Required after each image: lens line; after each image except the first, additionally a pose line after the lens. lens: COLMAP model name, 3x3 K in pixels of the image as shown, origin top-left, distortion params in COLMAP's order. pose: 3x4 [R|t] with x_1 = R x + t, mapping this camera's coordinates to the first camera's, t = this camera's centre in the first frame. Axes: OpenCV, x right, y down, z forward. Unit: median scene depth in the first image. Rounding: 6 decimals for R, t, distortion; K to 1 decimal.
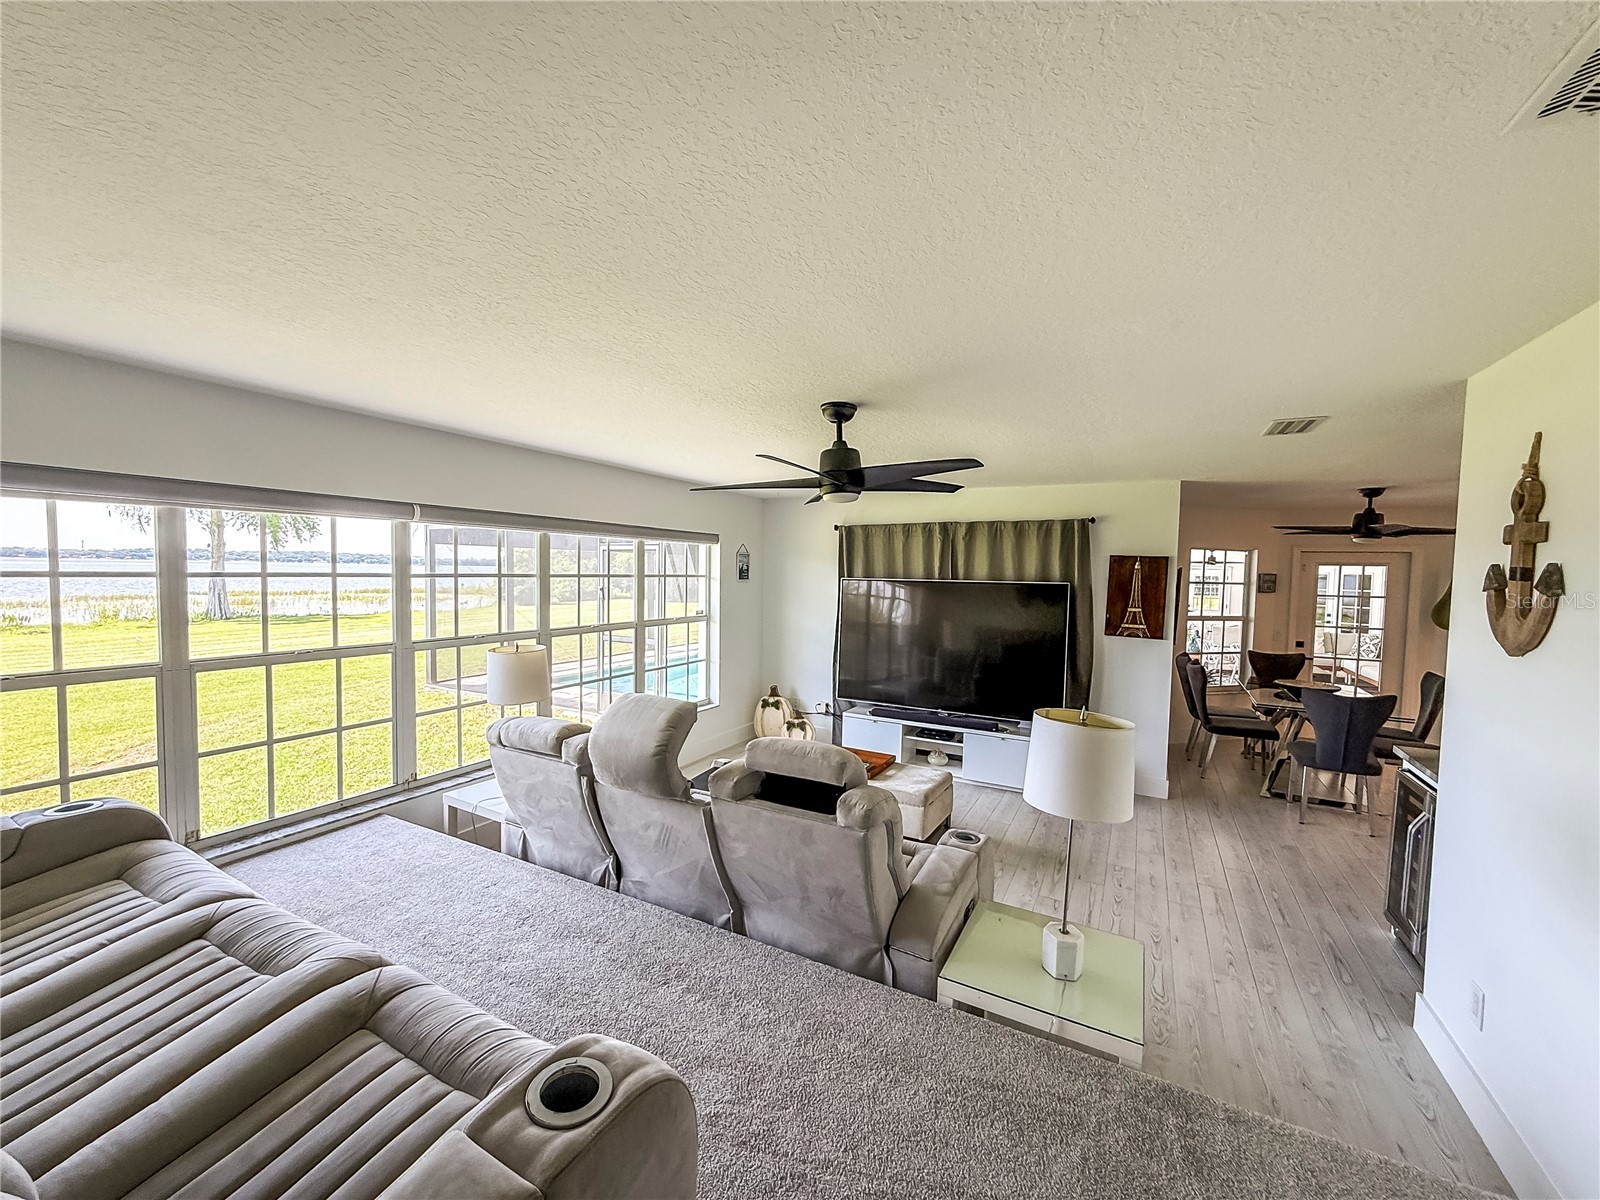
lens RADIAL K [[641.0, 0, 803.6], [0, 641.0, 603.6], [0, 0, 1]] dist [-0.002098, -0.000407]
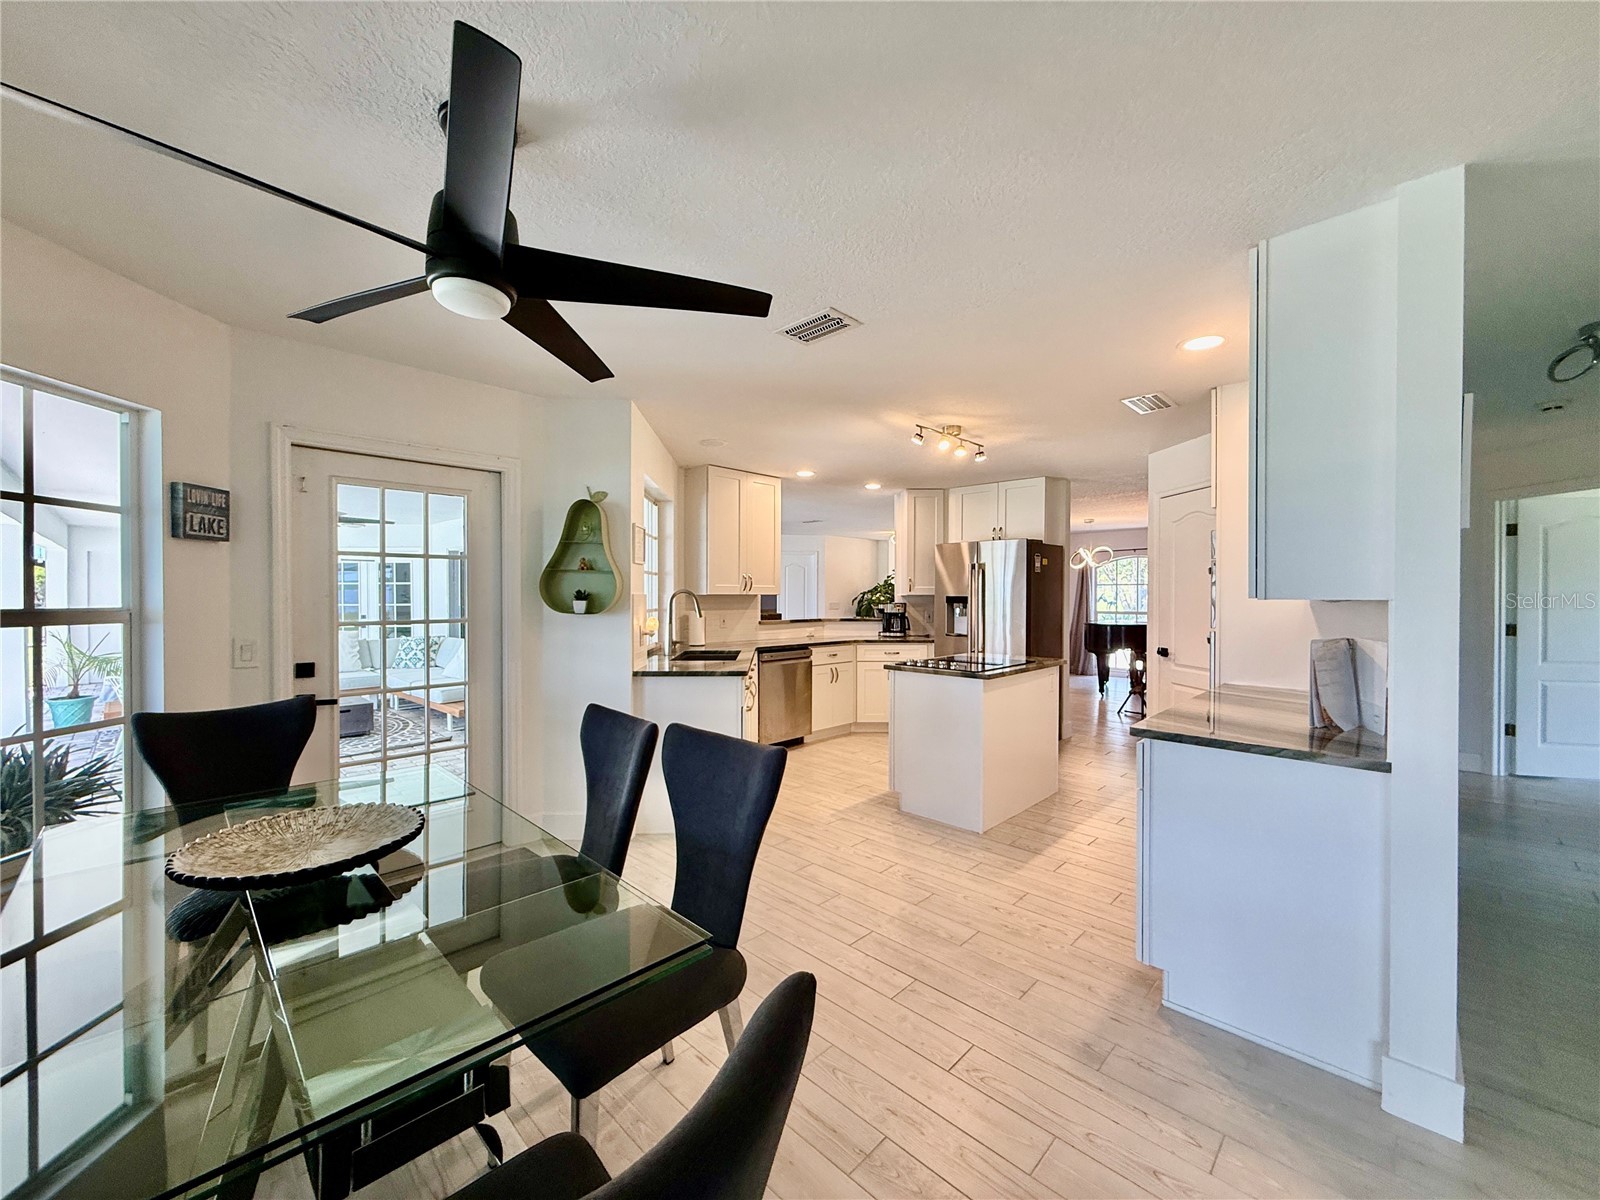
lens RADIAL K [[641.0, 0, 795.9], [0, 641.0, 599.6], [0, 0, 1]] dist [-0.002098, -0.000407]
pose [[0.272244, -0.026456, 0.961865, 0.468919], [0.054381, 0.998447, 0.012070, 0.030238], [-0.960690, 0.049021, 0.273260, 0.584212]]
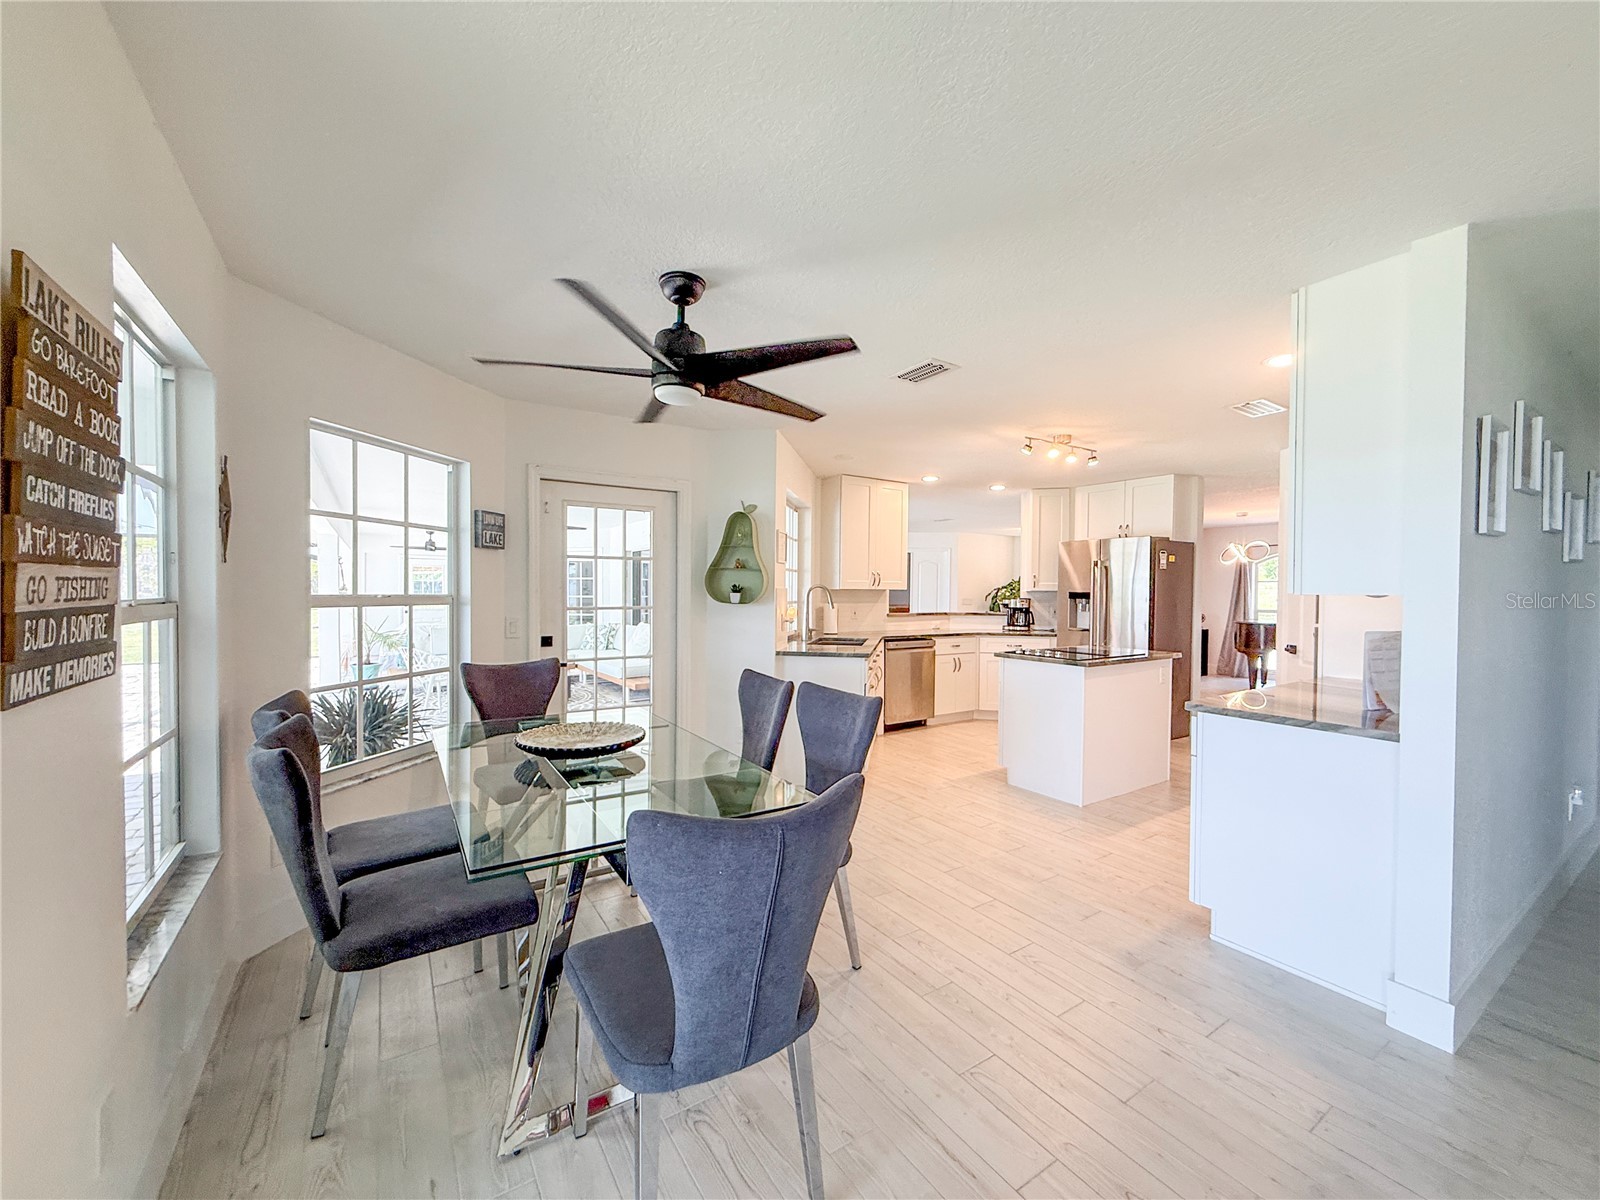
lens RADIAL K [[641.0, 0, 802.1], [0, 641.0, 600.3], [0, 0, 1]] dist [-0.002098, -0.000407]
pose [[0.466027, -0.030526, 0.884244, 0.377531], [0.047922, 0.998808, 0.009225, 0.032585], [-0.883472, 0.038076, 0.466934, 0.531620]]
